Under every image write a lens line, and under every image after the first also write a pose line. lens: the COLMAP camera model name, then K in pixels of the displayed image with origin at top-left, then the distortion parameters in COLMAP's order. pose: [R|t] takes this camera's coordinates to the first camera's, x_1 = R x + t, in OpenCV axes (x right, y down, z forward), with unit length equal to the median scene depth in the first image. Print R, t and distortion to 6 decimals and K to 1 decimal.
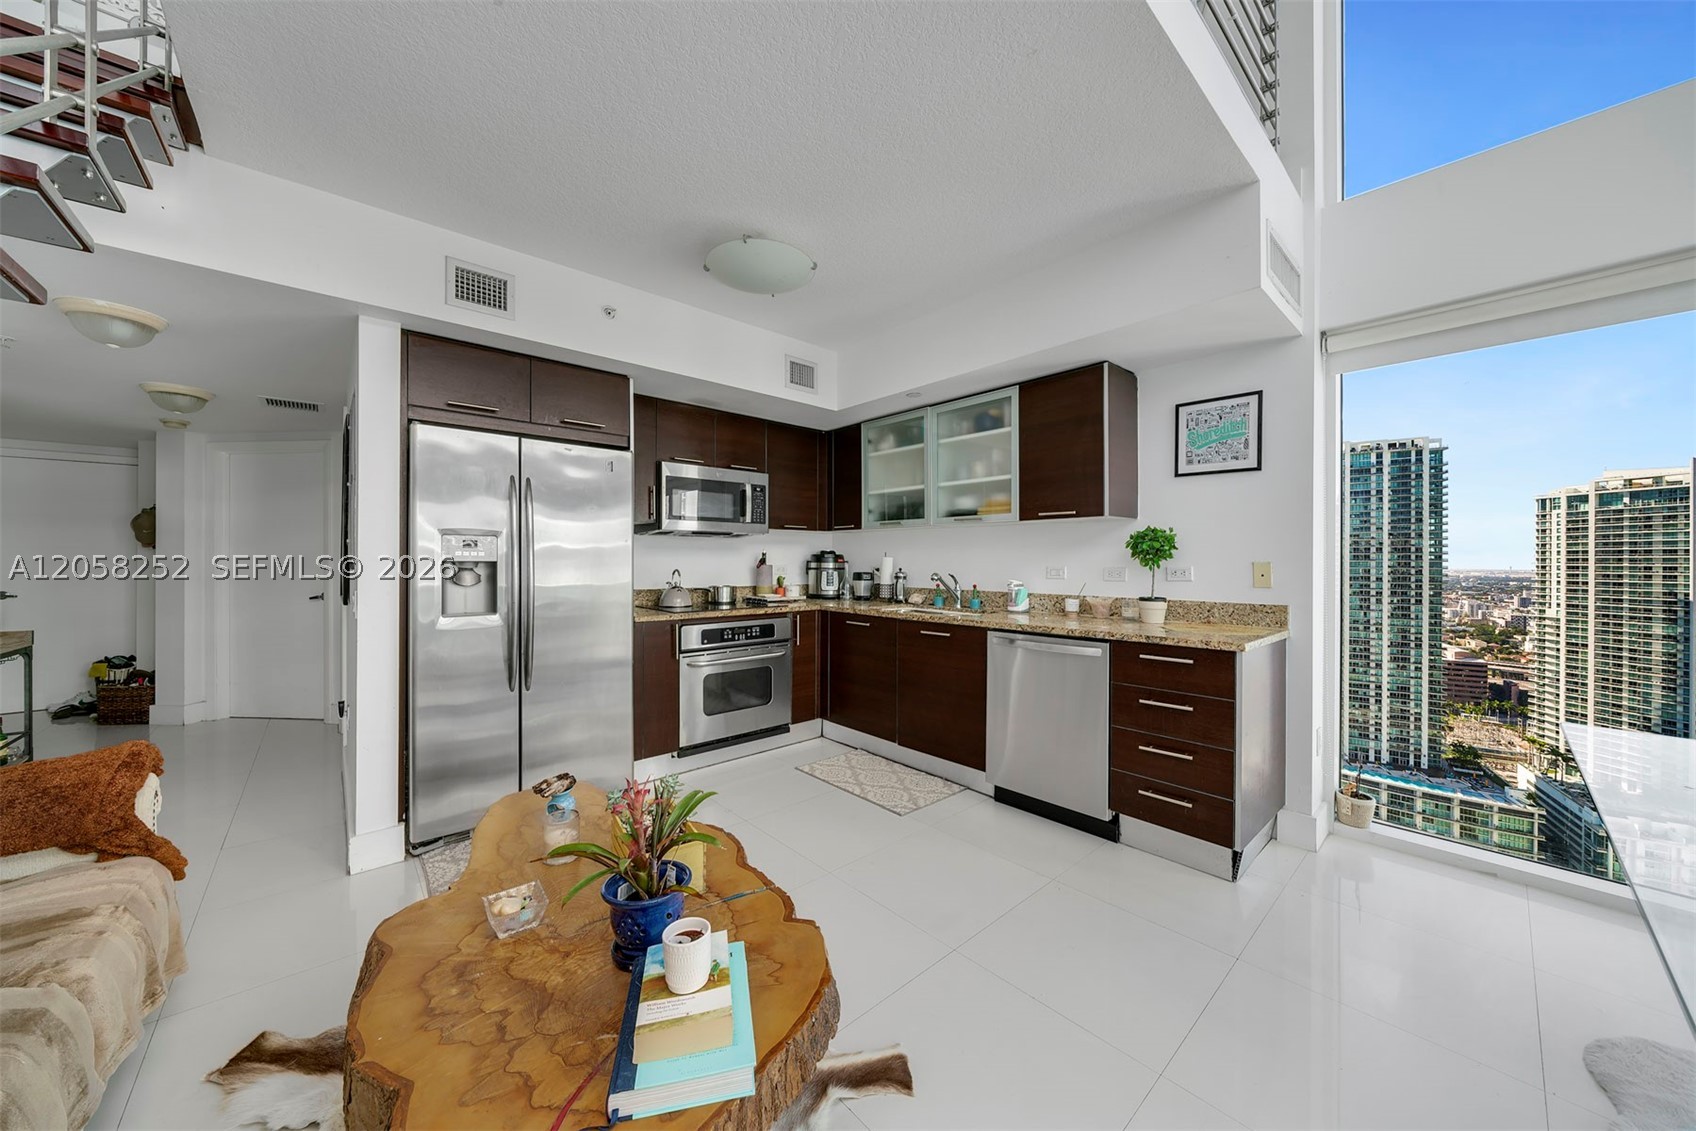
lens RADIAL K [[580.2, 0, 834.9], [0, 580.2, 565.1], [0, 0, 1]] dist [-0.003955, -0.000393]
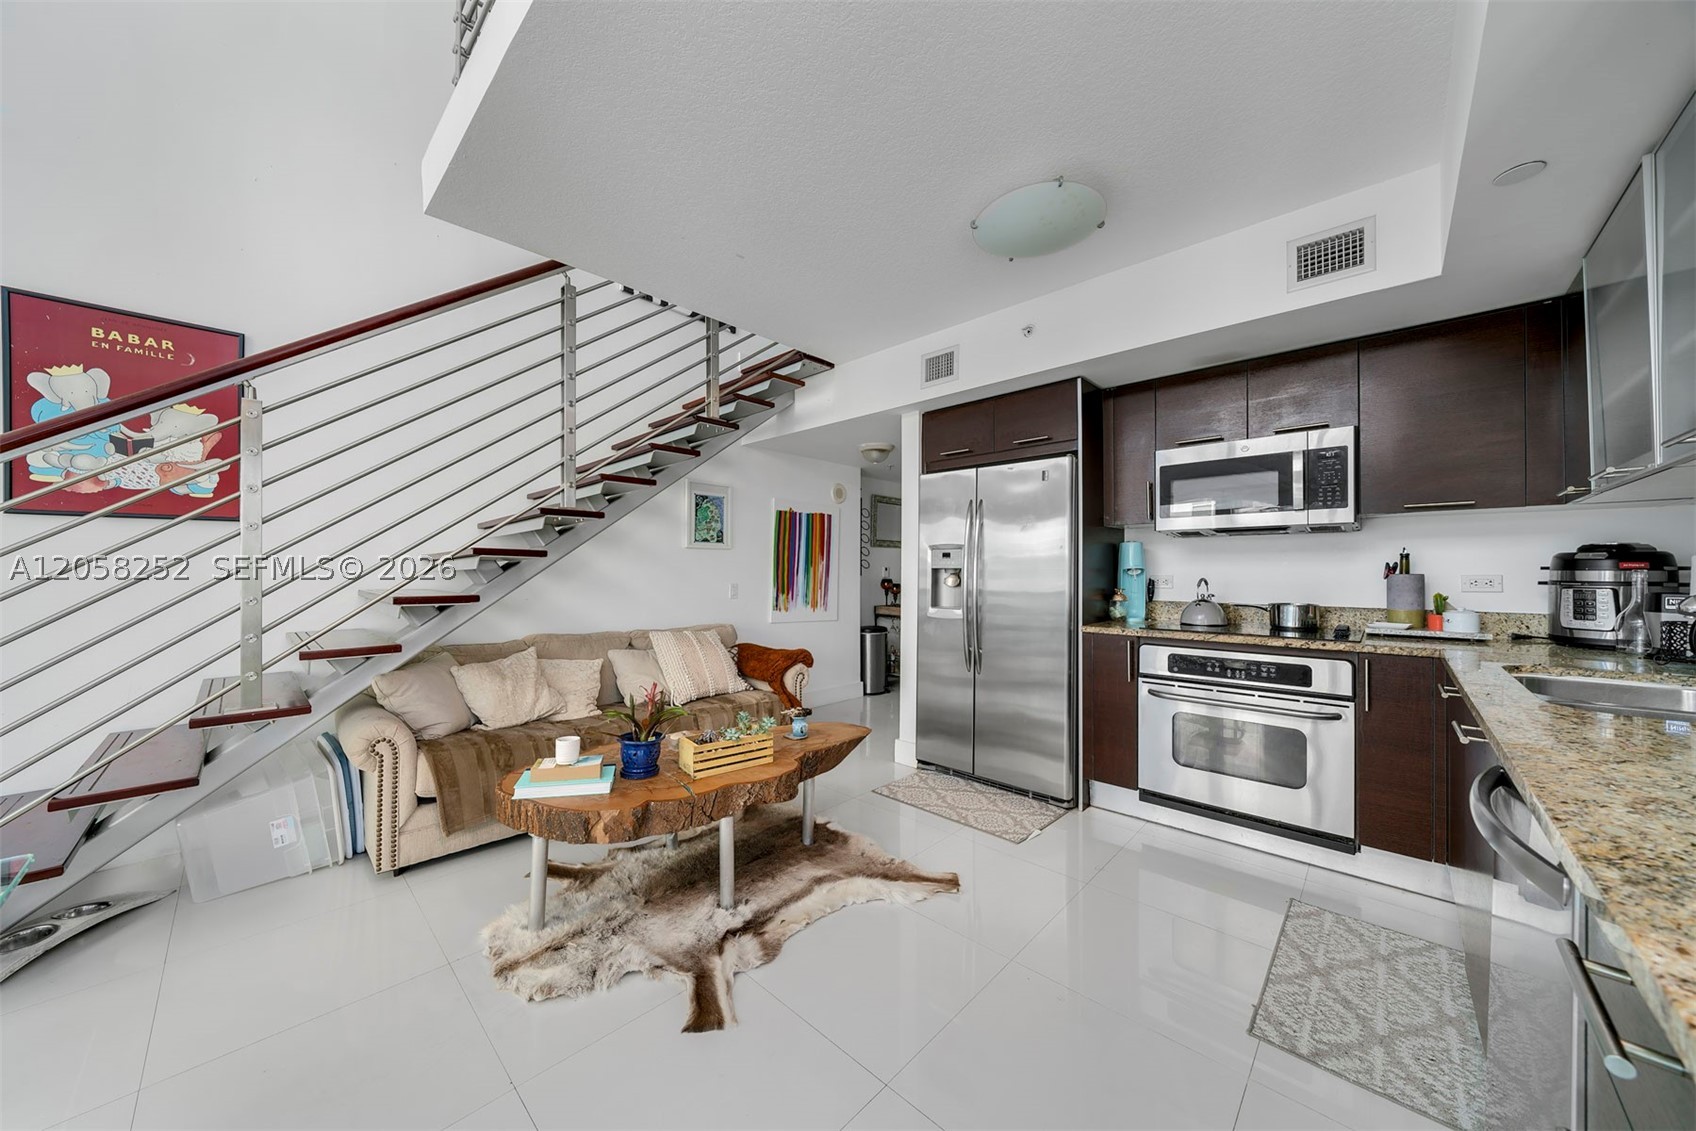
lens RADIAL K [[580.2, 0, 838.1], [0, 580.2, 565.3], [0, 0, 1]] dist [-0.003955, -0.000393]
pose [[0.097846, -0.009118, -0.995160, 0.389340], [-0.008714, 0.999912, -0.010018, 0.001653], [0.995163, 0.009652, 0.097758, 0.352140]]
